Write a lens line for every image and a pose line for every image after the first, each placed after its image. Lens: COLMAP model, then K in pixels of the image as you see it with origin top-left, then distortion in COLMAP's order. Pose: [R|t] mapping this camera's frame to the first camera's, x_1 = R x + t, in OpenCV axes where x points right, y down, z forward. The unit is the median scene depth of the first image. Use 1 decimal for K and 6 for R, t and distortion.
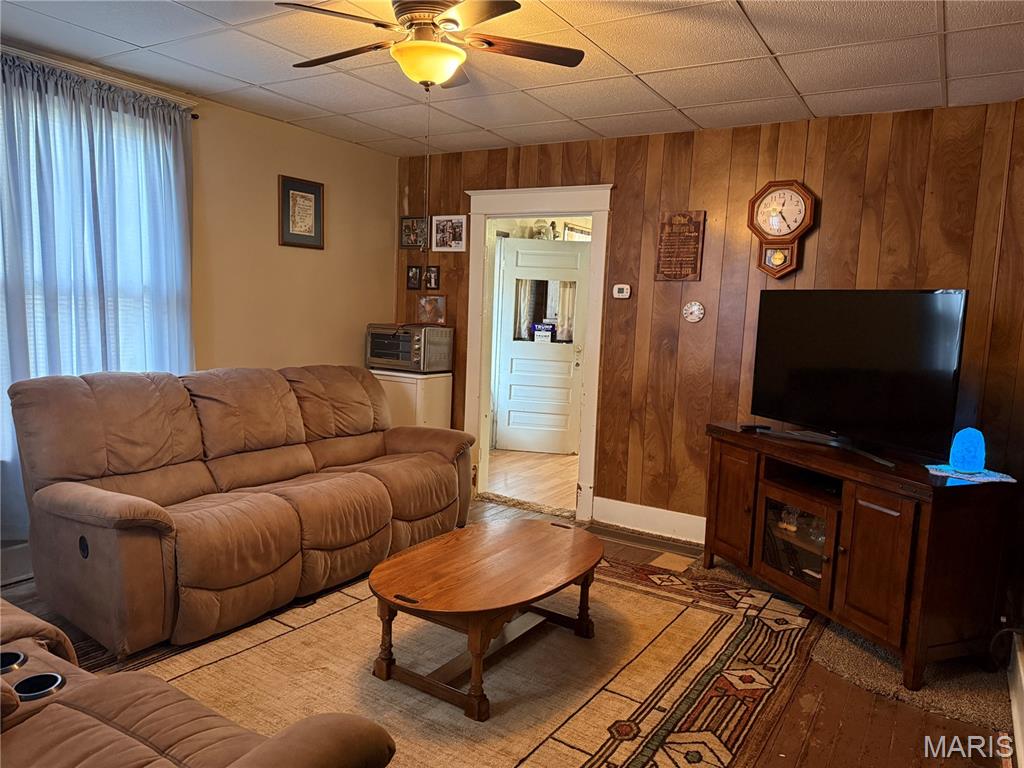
lens RADIAL K [[722.3, 0, 510.7], [0, 722.3, 386.5], [0, 0, 1]] dist [0.111453, -0.182349]
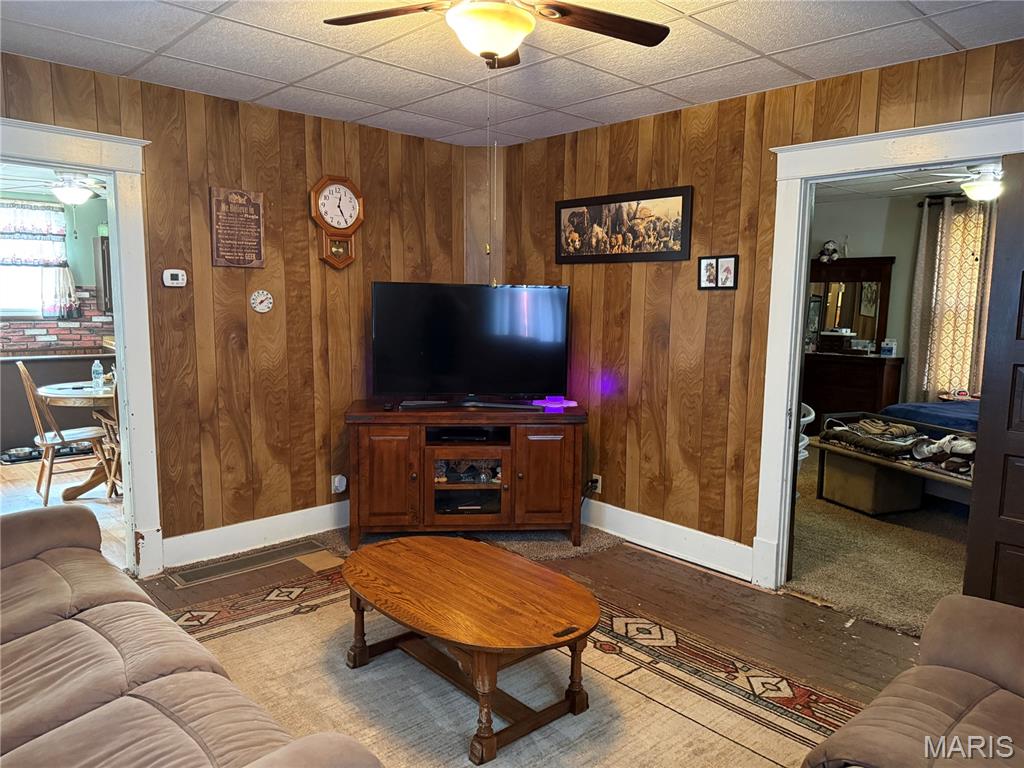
lens RADIAL K [[722.3, 0, 510.7], [0, 722.3, 386.5], [0, 0, 1]] dist [0.111453, -0.182349]
pose [[0.257920, -0.152770, 0.954012, -0.583305], [0.102594, 0.986168, 0.130182, -0.086009], [-0.960704, 0.064299, 0.270026, 0.460035]]
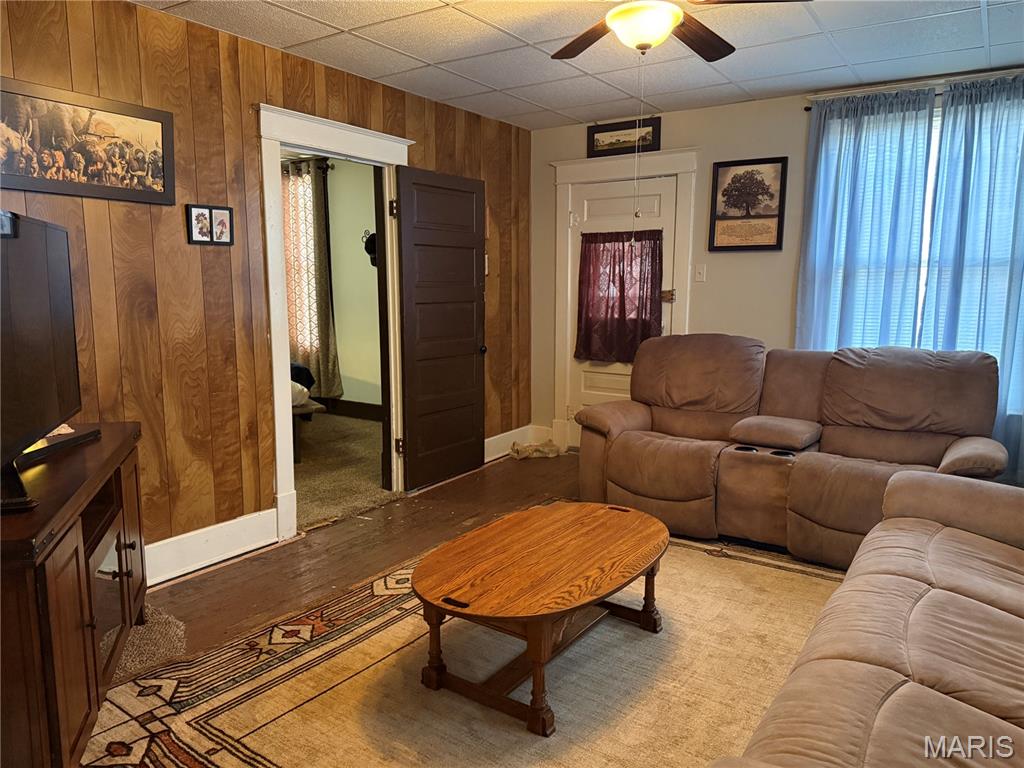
lens RADIAL K [[719.7, 0, 512.0], [0, 719.7, 384.0], [0, 0, 1]] dist [0.058401, -0.070216]
pose [[-0.998478, -0.047759, 0.027588, 0.008403], [-0.039411, 0.967728, 0.248895, -0.123380], [-0.038585, 0.247428, -0.968138, 1.237834]]
